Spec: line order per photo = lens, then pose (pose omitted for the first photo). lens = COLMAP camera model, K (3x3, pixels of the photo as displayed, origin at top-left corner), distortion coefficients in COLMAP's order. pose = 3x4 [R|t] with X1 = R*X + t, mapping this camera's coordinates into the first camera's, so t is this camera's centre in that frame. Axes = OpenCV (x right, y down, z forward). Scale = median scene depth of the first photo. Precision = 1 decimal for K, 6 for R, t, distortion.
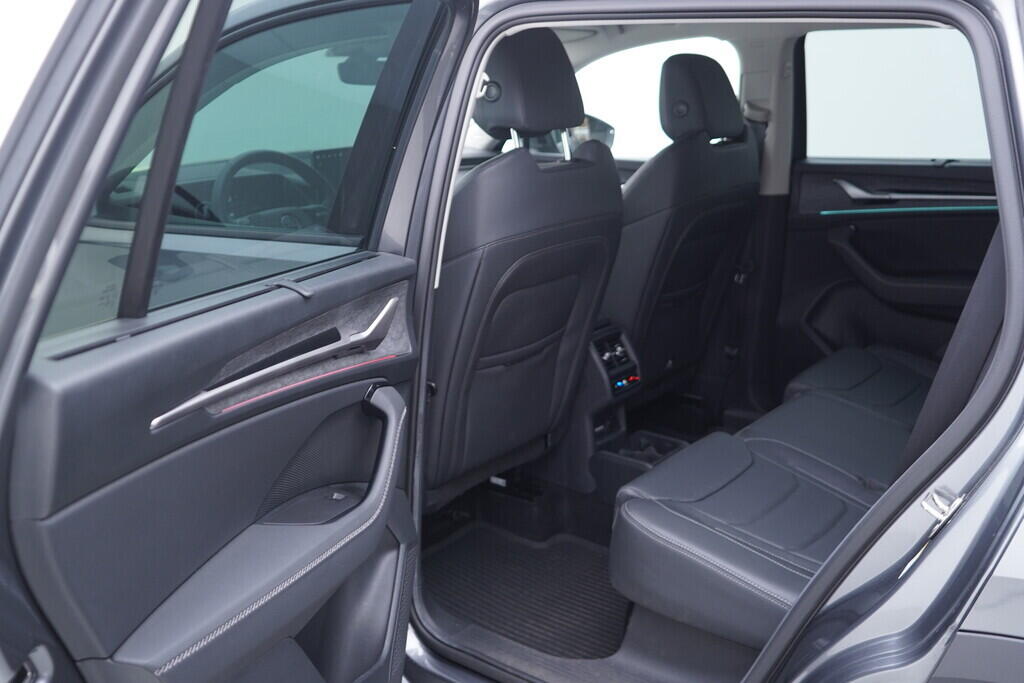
lens RADIAL K [[1047.0, 0, 504.3], [0, 1047.0, 341.1], [0, 0, 1]] dist [0.001656, 0.000000]
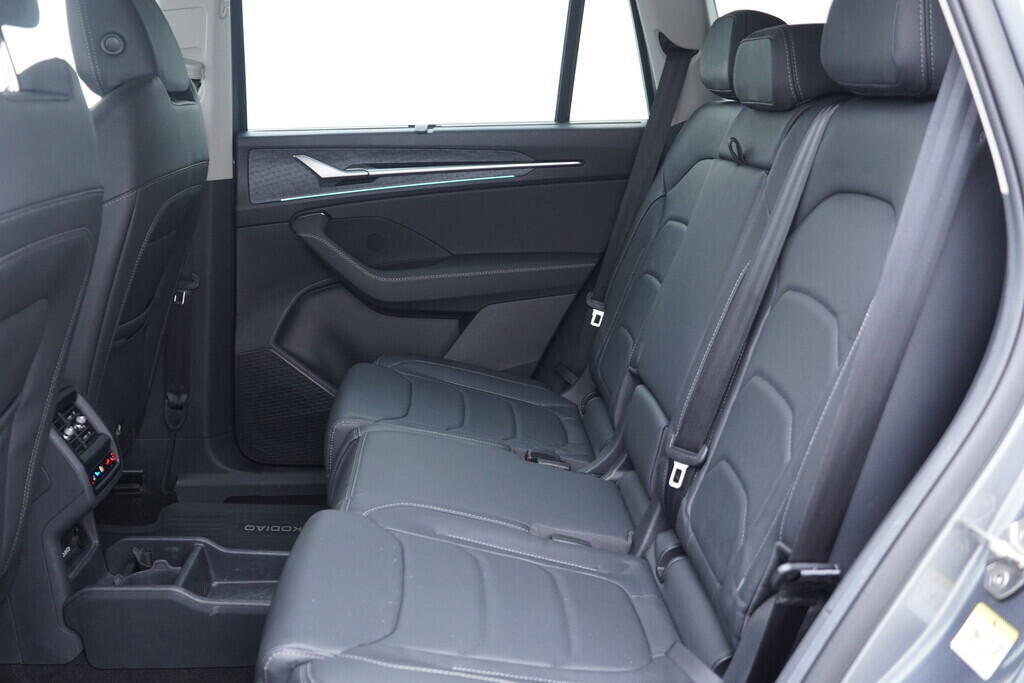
lens RADIAL K [[1047.0, 0, 519.8], [0, 1047.0, 342.8], [0, 0, 1]] dist [0.001656, 0.000000]
pose [[0.739941, -0.137375, 0.658495, -0.097408], [0.158959, 0.986908, 0.027269, -0.012478], [-0.653620, 0.084496, 0.752091, 0.338028]]
